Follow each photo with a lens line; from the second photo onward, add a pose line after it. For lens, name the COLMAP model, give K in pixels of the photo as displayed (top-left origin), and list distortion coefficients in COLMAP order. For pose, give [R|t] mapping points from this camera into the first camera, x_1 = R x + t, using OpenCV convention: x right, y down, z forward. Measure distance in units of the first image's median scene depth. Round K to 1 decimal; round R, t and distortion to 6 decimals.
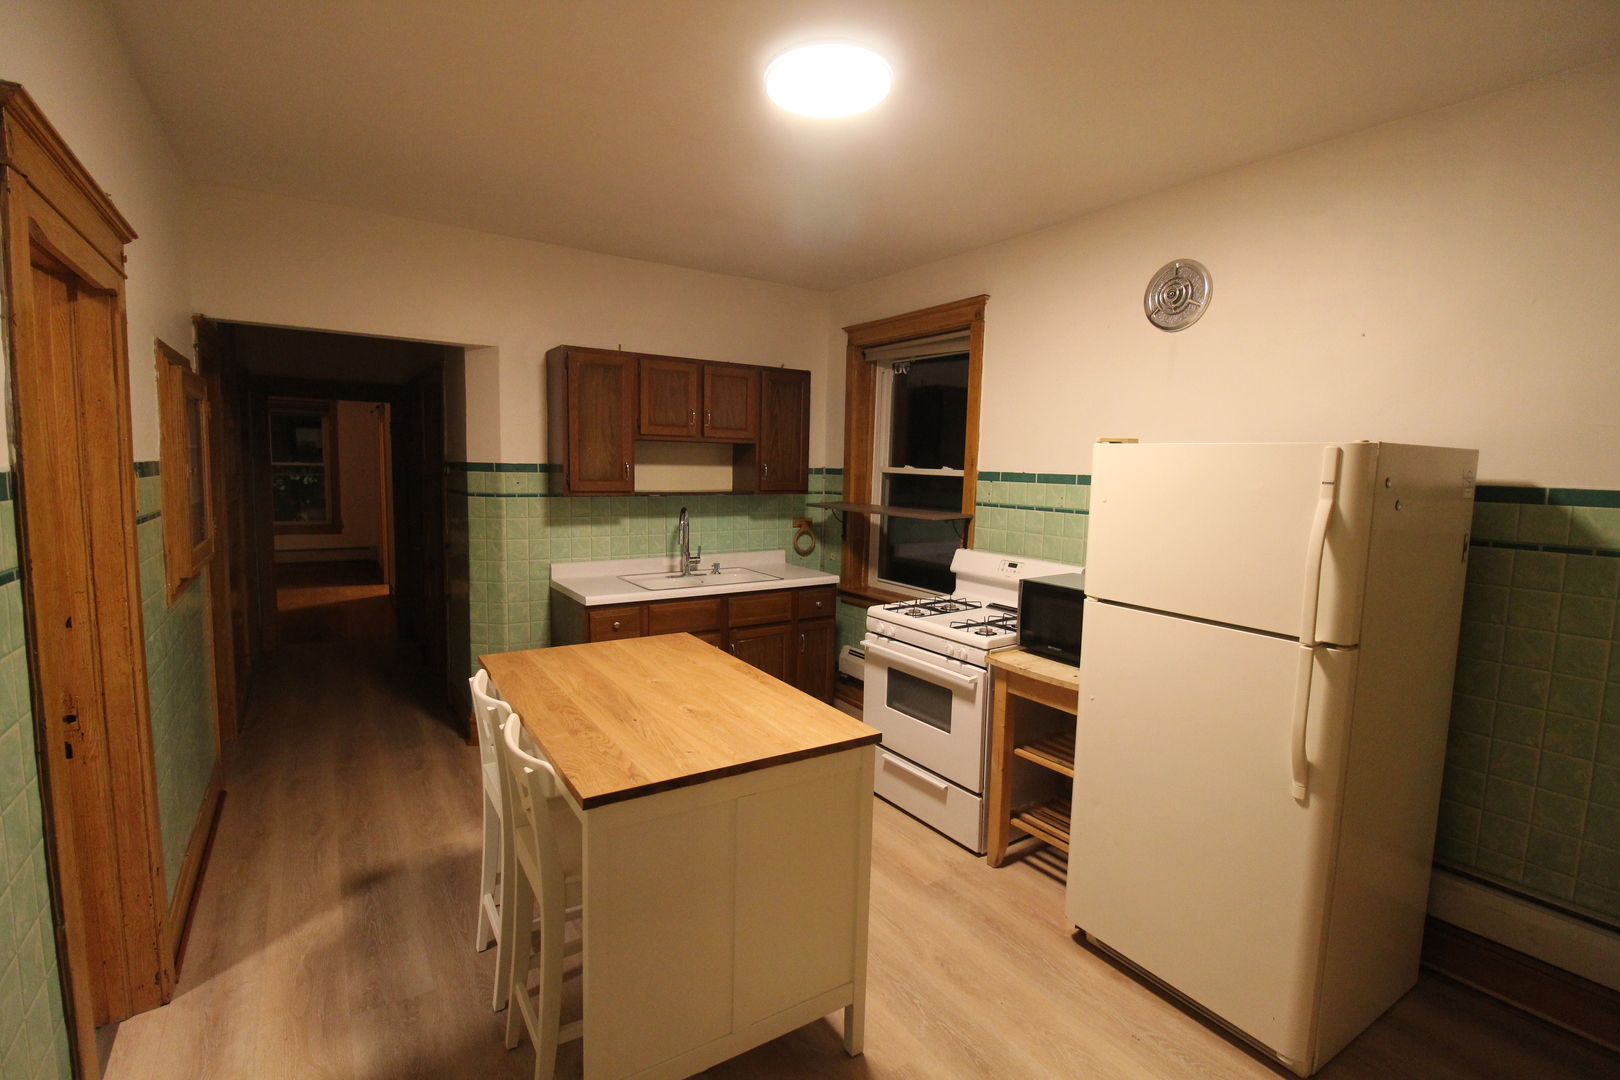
lens RADIAL K [[750.3, 0, 810.0], [0, 750.3, 540.0], [0, 0, 1]] dist [0.000726, -0.016579]
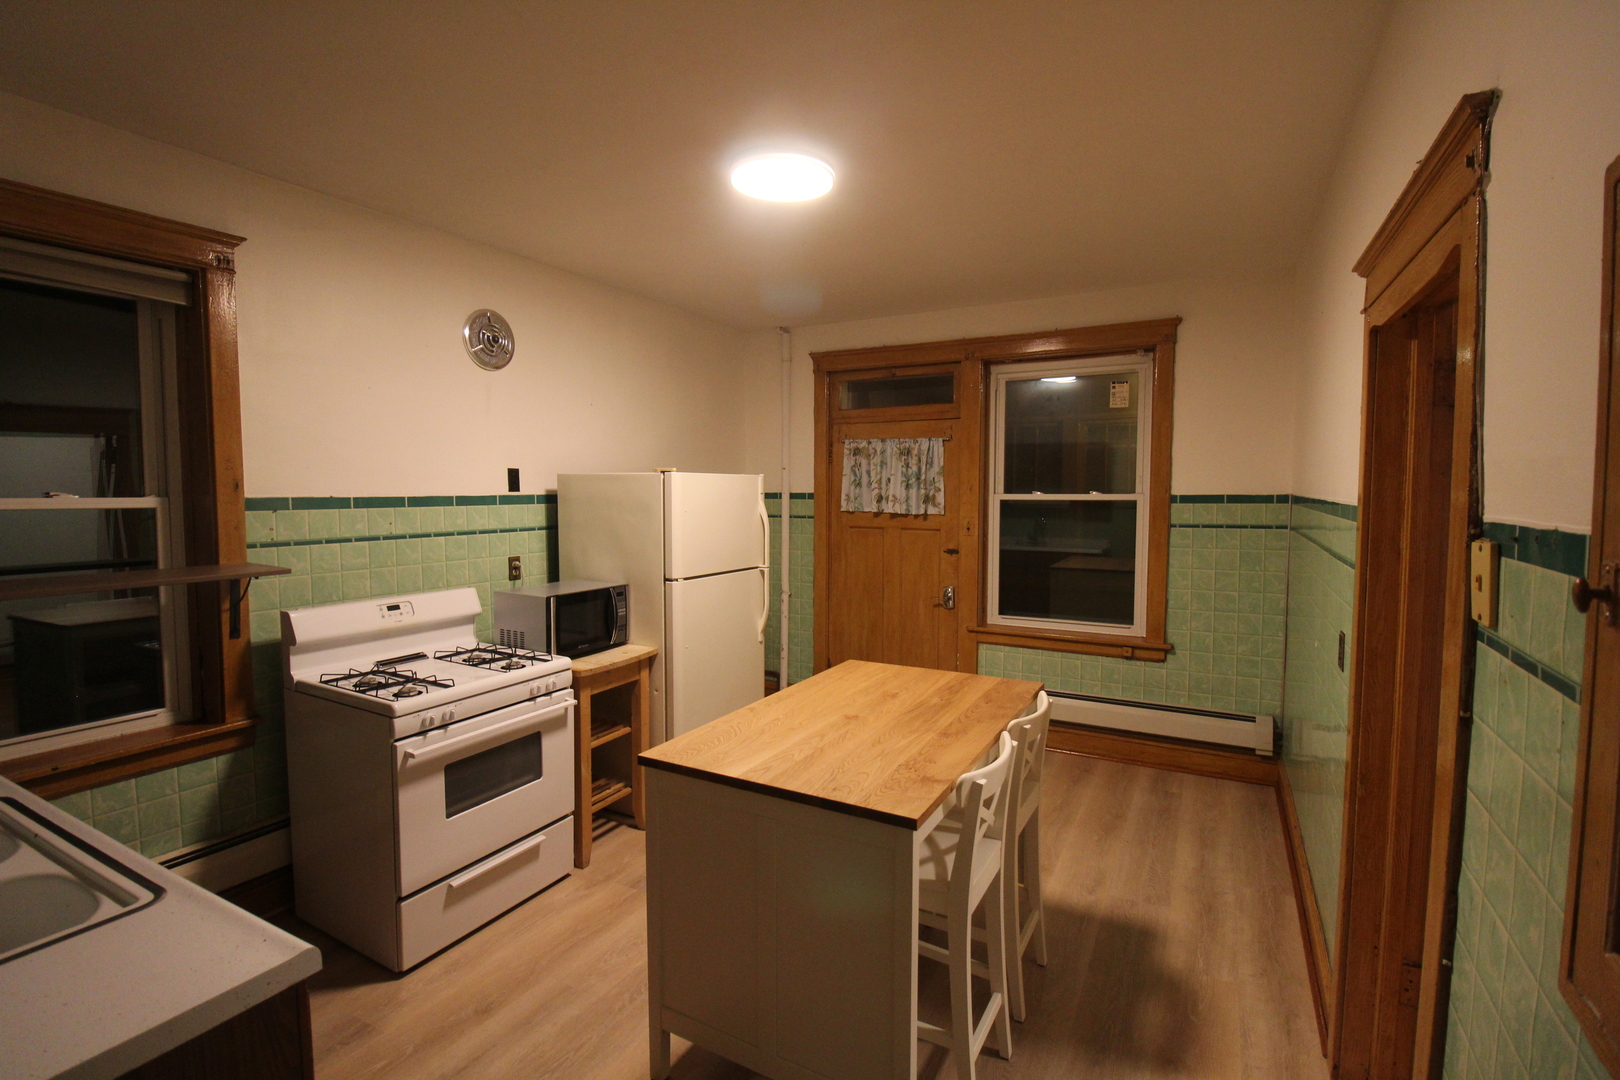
lens RADIAL K [[750.3, 0, 810.0], [0, 750.3, 540.0], [0, 0, 1]] dist [0.000726, -0.016579]
pose [[-0.476650, -0.081270, 0.875329, -0.727228], [0.077050, 0.988024, 0.133690, -0.125605], [-0.875710, 0.131167, -0.464679, 1.052832]]
